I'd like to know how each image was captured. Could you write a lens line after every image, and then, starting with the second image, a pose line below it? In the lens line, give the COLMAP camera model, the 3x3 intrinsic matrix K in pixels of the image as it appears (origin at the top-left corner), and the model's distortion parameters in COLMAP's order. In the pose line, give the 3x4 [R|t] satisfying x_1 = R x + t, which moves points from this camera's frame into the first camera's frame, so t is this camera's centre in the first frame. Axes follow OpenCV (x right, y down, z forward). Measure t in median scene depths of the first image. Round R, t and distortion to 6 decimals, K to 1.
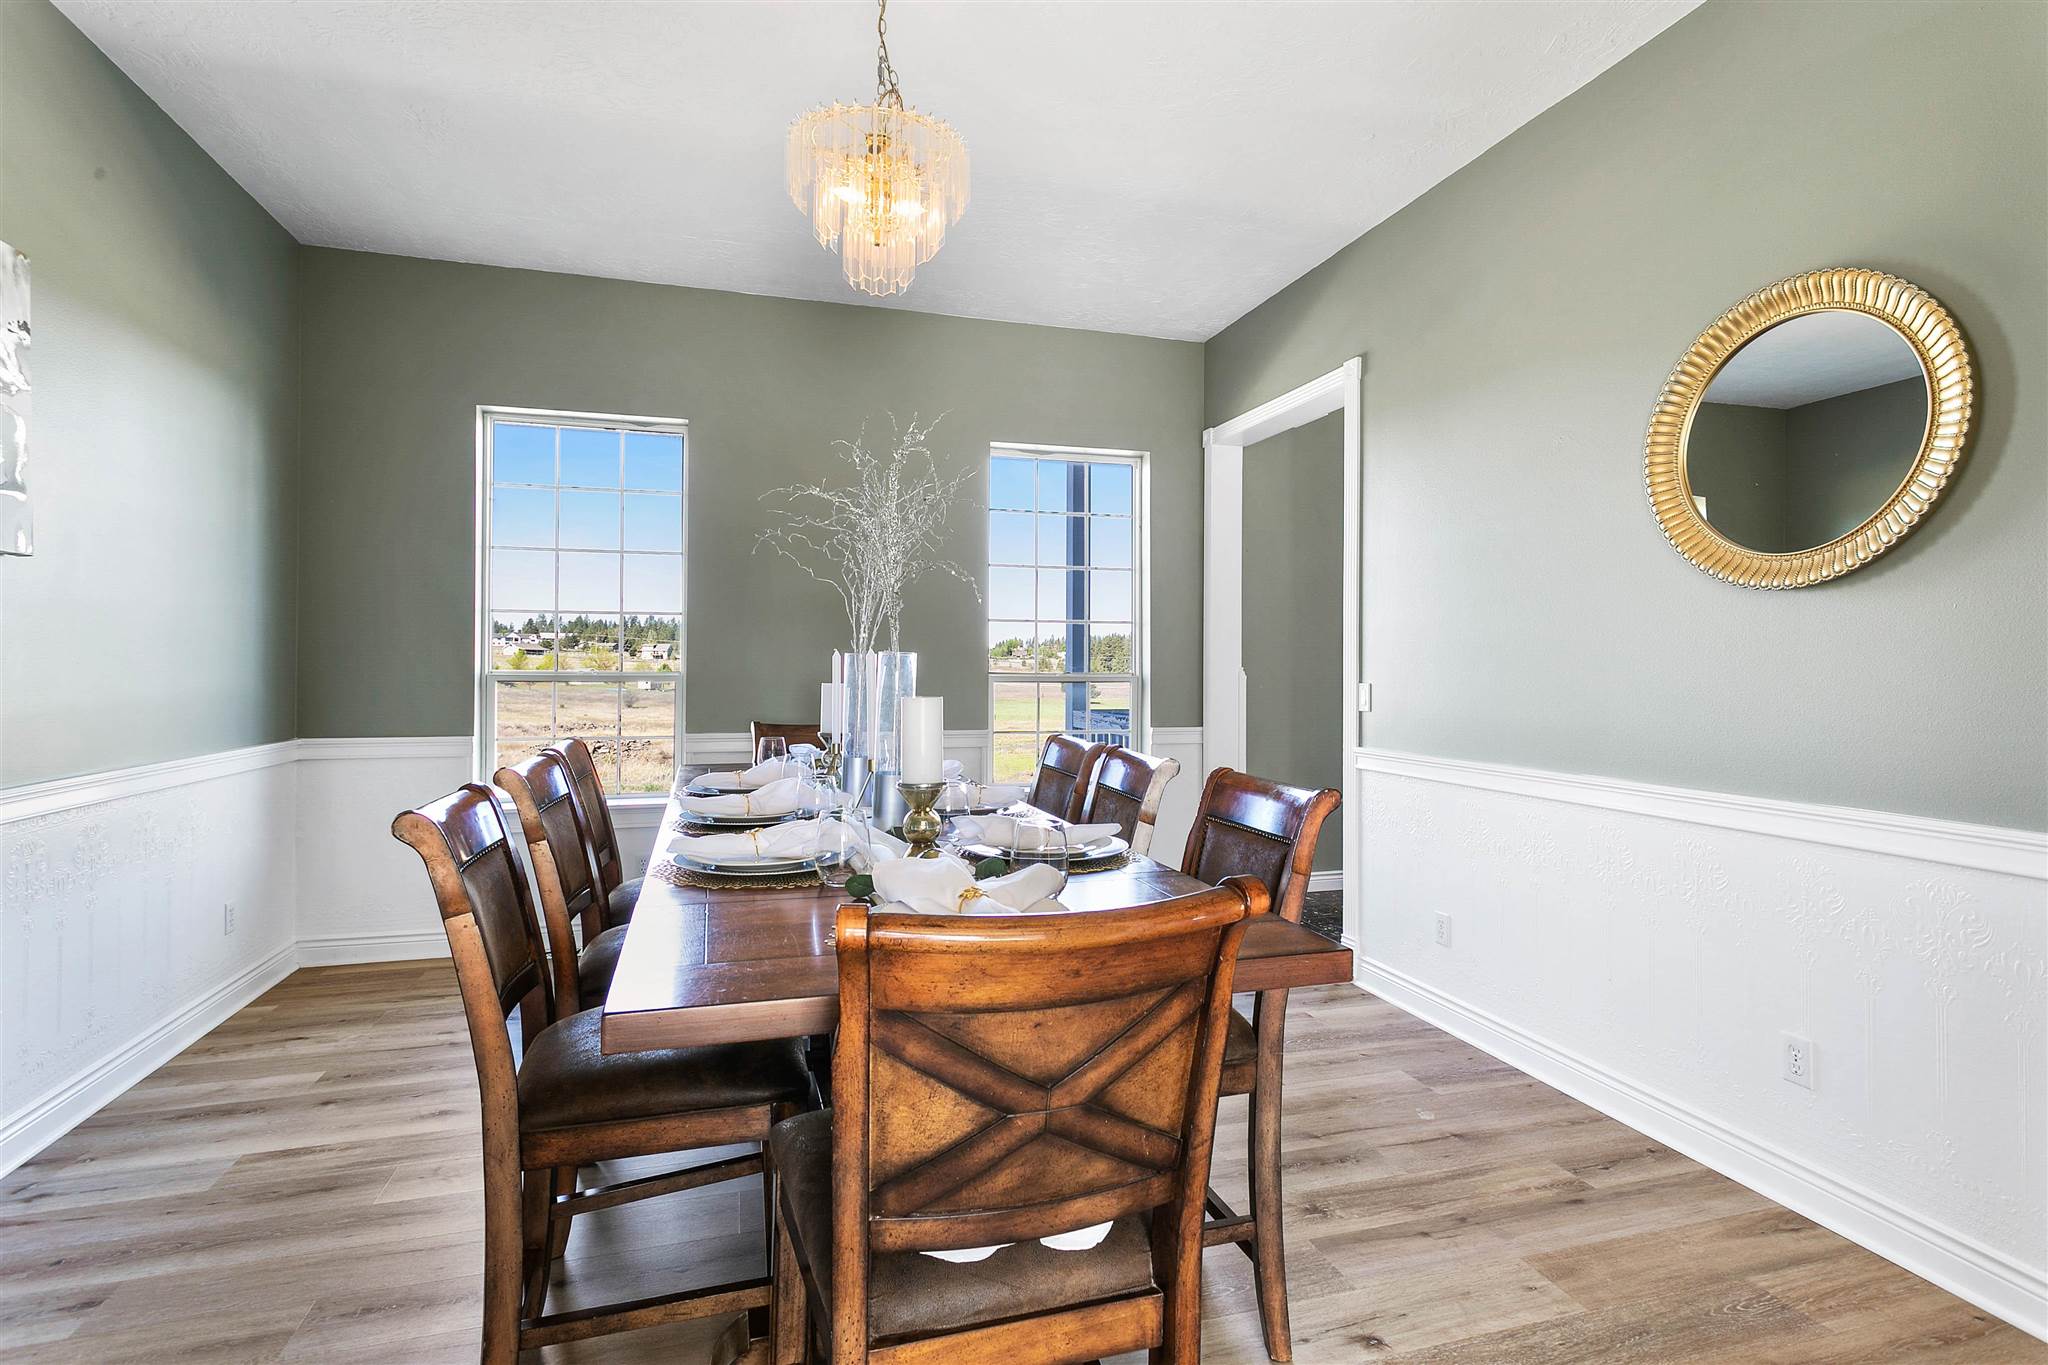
lens RADIAL K [[970.7, 0, 1026.3], [0, 970.7, 663.6], [0, 0, 1]] dist [-0.002836, 0.003393]
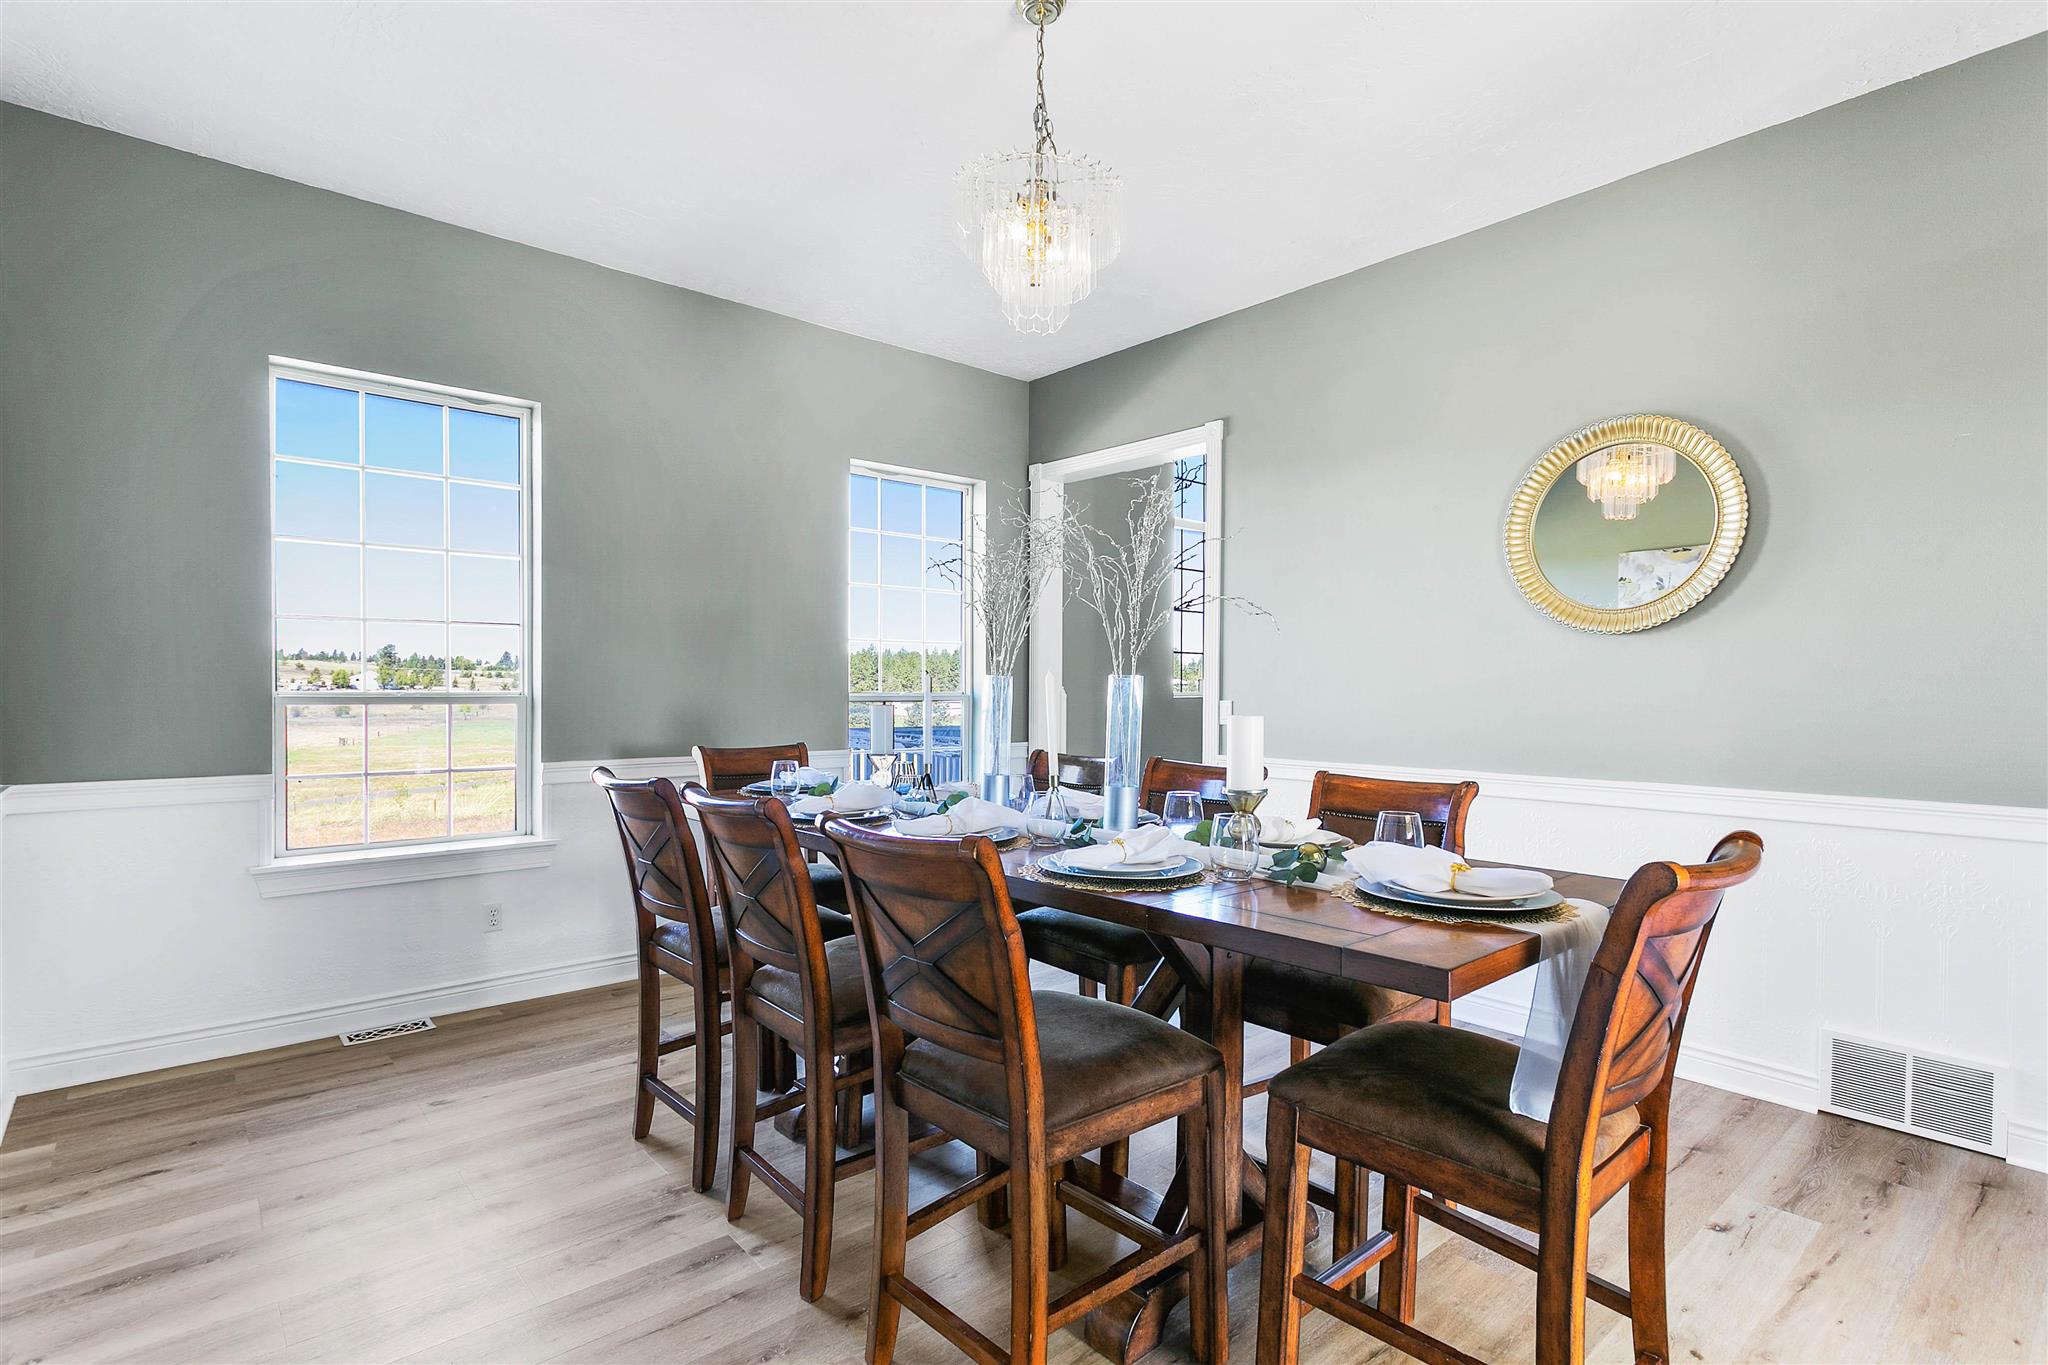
lens RADIAL K [[970.7, 0, 1019.4], [0, 970.7, 698.0], [0, 0, 1]] dist [-0.002836, 0.003393]
pose [[0.907161, -0.010247, 0.420660, -0.367341], [0.004080, 0.999871, 0.015557, 0.004032], [-0.420765, -0.012396, 0.907085, 0.022799]]
